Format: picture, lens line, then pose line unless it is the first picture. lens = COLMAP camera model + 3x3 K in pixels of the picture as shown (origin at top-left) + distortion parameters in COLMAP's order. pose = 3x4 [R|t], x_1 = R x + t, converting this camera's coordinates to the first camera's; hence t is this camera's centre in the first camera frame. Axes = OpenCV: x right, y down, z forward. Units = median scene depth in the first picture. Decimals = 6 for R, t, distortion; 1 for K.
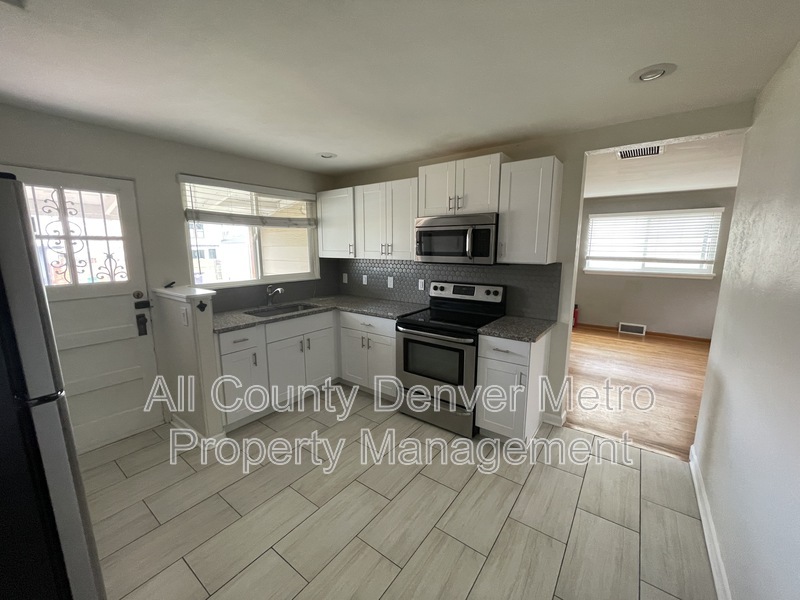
lens RADIAL K [[324.2, 0, 400.0], [0, 324.2, 300.4], [0, 0, 1]] dist [0.000349, -0.000198]
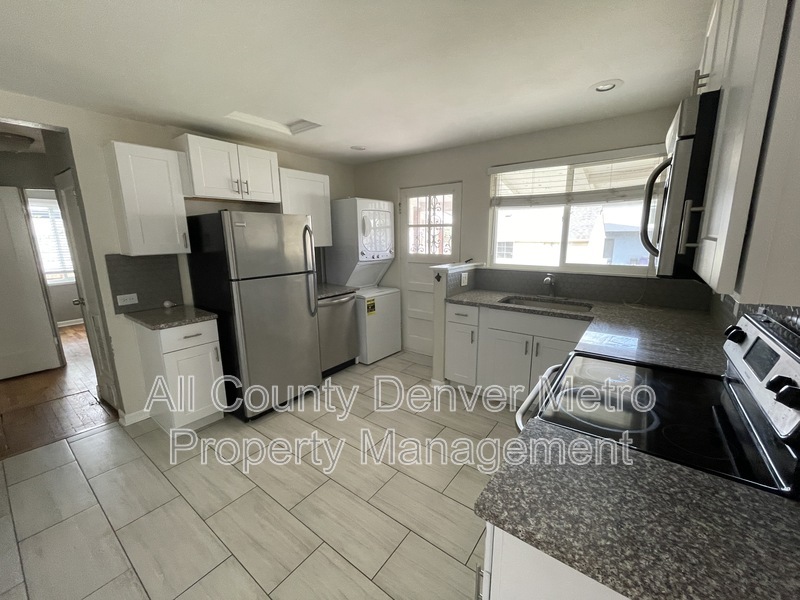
lens RADIAL K [[324.2, 0, 400.9], [0, 324.2, 299.2], [0, 0, 1]] dist [0.000349, -0.000198]
pose [[-0.002771, 0.198858, -0.980024, 0.652197], [-0.152230, 0.968522, 0.196954, -0.127119], [0.988341, 0.149735, 0.027589, 0.826125]]
